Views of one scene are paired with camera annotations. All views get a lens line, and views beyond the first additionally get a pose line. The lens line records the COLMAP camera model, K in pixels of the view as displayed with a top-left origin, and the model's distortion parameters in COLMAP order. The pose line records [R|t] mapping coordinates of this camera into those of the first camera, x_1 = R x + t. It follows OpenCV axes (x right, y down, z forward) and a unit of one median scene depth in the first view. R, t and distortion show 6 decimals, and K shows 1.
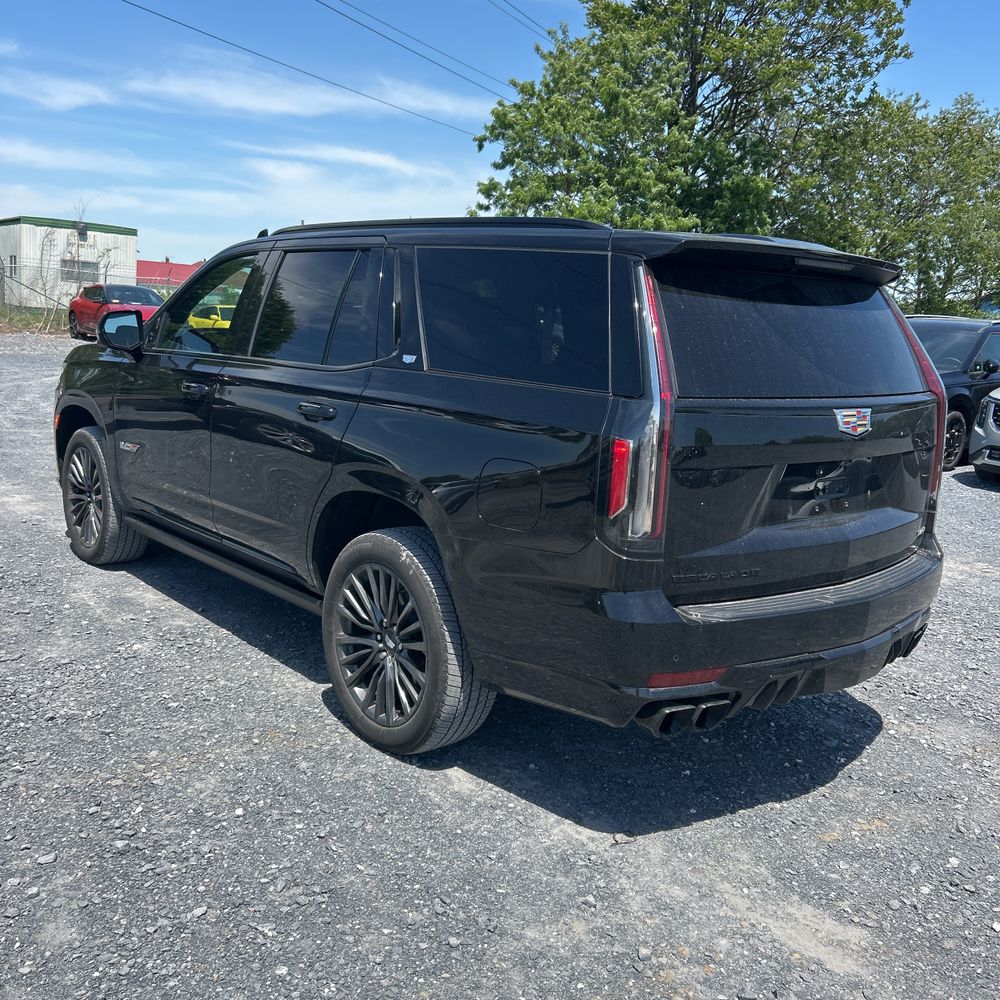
lens RADIAL K [[1001.4, 0, 491.4], [0, 1001.4, 503.5], [0, 0, 1]] dist [0.025923, -0.025769]
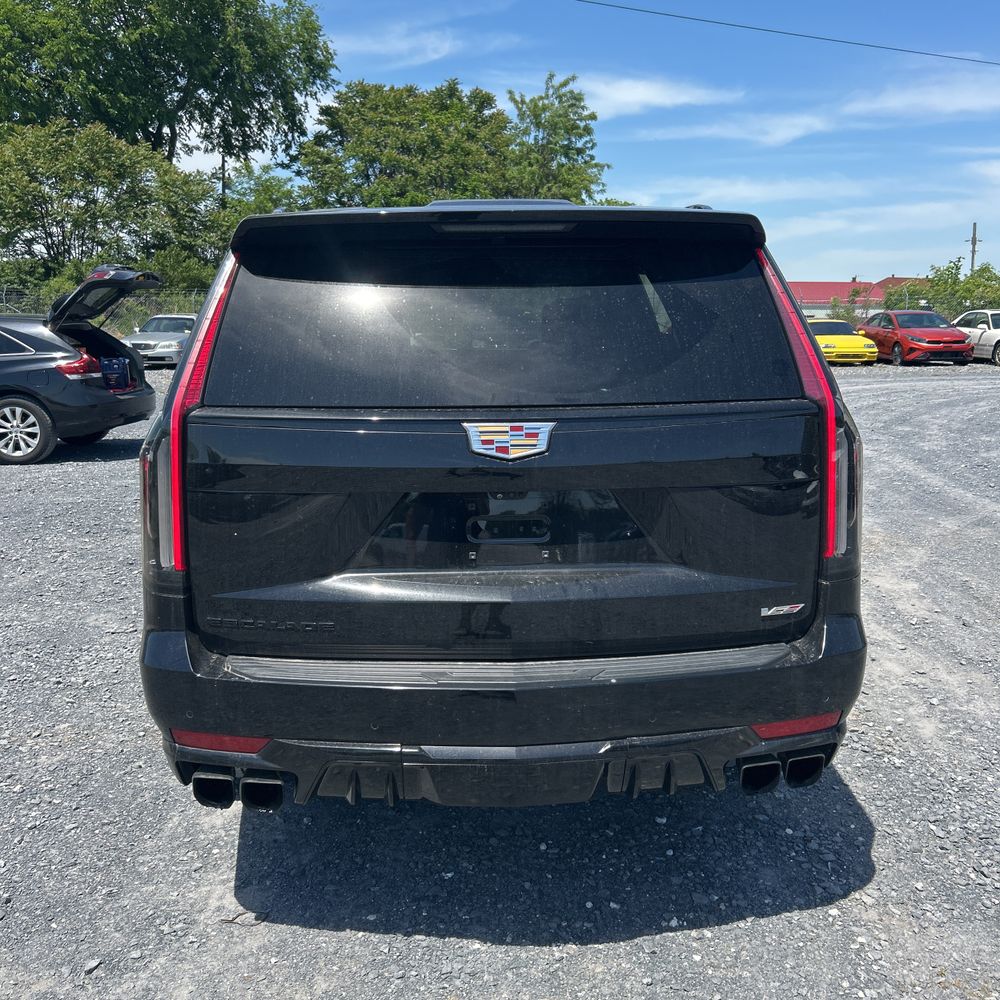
lens RADIAL K [[1013.9, 0, 491.9], [0, 1013.9, 504.1], [0, 0, 1]] dist [0.004711, 0.039869]
pose [[0.798110, 0.054521, -0.600041, 0.770237], [-0.067797, 0.997699, 0.000478, -0.034319], [0.598686, 0.040300, 0.799969, 0.398541]]
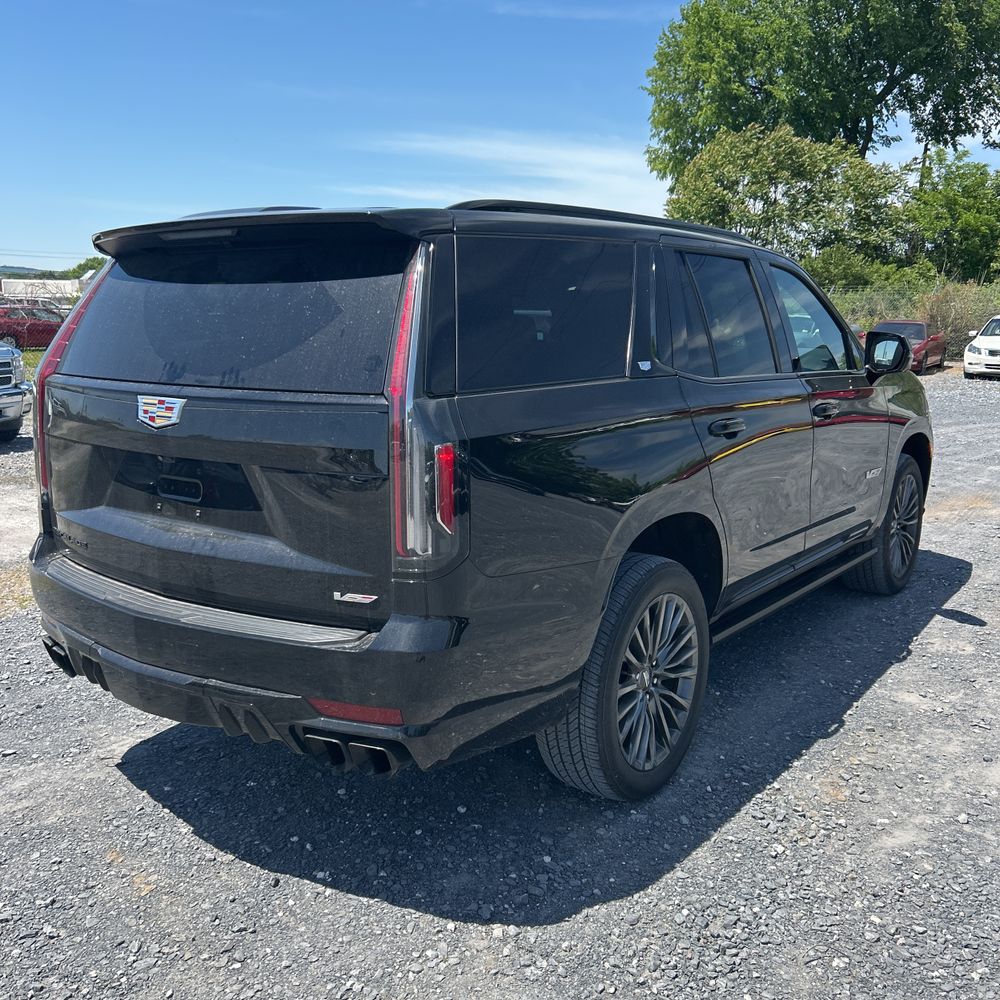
lens RADIAL K [[1013.0, 0, 498.7], [0, 1013.0, 519.6], [0, 0, 1]] dist [0.041289, -0.031882]
pose [[0.239504, 0.143700, -0.960202, 1.263939], [-0.177543, 0.978792, 0.102197, -0.129327], [0.954524, 0.146000, 0.259937, 1.036430]]
